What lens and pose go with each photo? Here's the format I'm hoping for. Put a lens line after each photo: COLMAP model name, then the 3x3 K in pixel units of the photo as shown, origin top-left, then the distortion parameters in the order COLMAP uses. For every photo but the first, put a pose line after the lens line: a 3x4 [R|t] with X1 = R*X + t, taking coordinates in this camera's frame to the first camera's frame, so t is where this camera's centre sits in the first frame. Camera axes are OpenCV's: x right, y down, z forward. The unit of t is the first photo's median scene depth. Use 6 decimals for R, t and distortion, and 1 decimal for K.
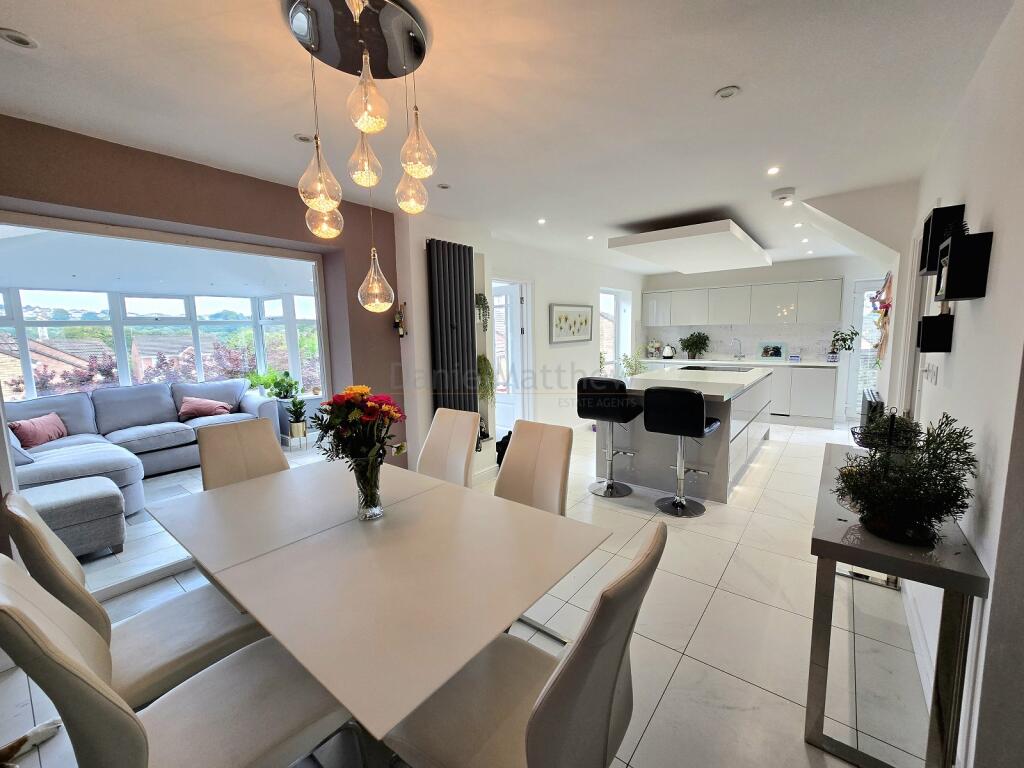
lens RADIAL K [[419.3, 0, 512.1], [0, 419.3, 383.6], [0, 0, 1]] dist [0.000885, 0.000145]
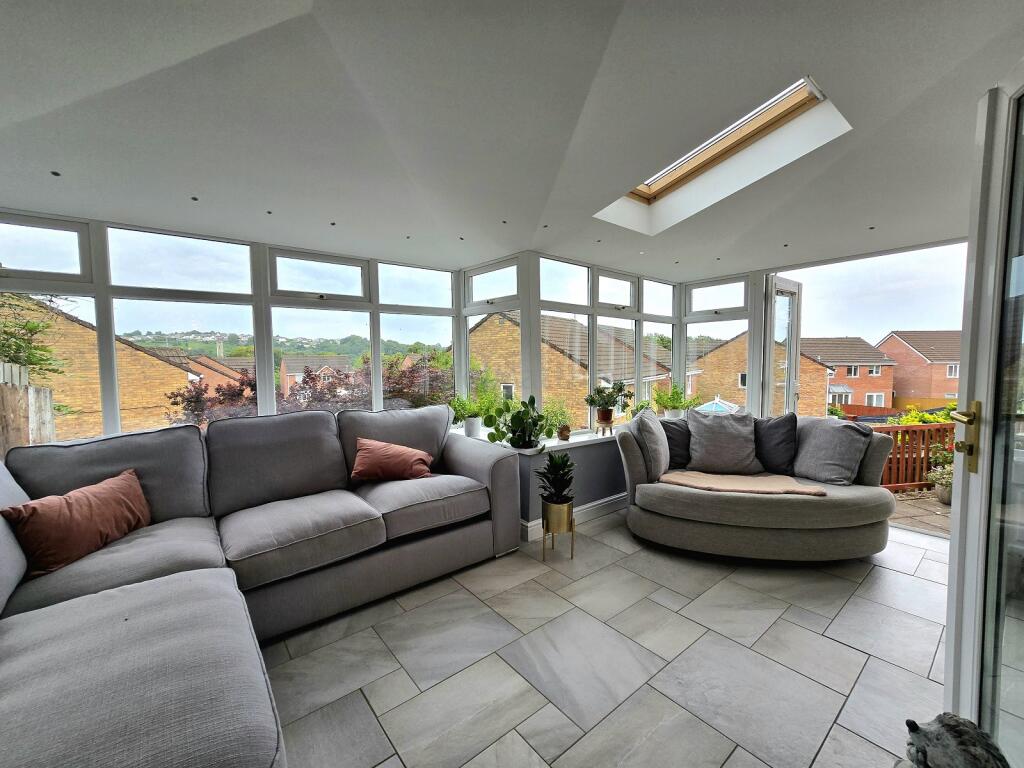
lens RADIAL K [[419.3, 0, 515.4], [0, 419.3, 383.2], [0, 0, 1]] dist [0.000885, 0.000145]
pose [[0.974690, 0.024952, -0.222165, -0.451517], [-0.037847, 0.997825, -0.053976, -0.015730], [0.220334, 0.061018, 0.973514, 0.500758]]
